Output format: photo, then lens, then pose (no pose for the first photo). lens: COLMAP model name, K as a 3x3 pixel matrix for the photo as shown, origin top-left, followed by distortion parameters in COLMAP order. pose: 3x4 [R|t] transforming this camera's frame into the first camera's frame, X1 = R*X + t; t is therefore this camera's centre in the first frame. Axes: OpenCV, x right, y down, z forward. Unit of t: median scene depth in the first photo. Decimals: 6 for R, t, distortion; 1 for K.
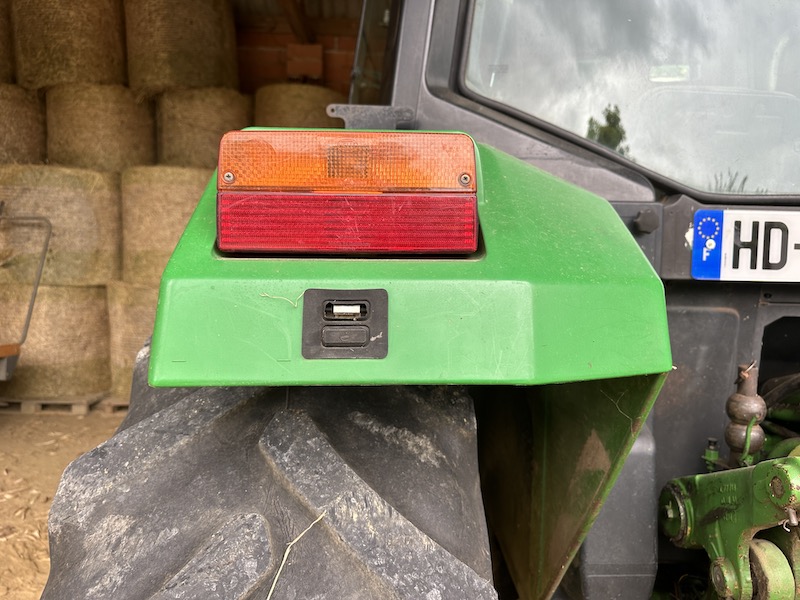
lens RADIAL K [[560.8, 0, 404.3], [0, 560.8, 290.8], [0, 0, 1]] dist [0.051054, -0.069308]
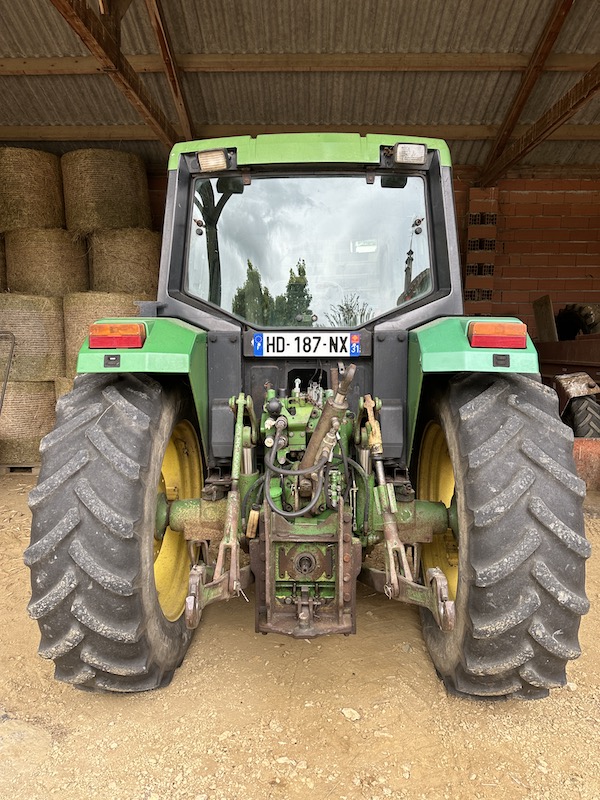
lens RADIAL K [[558.2, 0, 300.0], [0, 558.2, 400.0], [0, 0, 1]] dist [0.120609, -0.177402]
pose [[0.997570, -0.015031, -0.068034, 0.157734], [0.015886, 0.999801, 0.012053, 0.030322], [0.067840, -0.013104, 0.997610, -0.329128]]
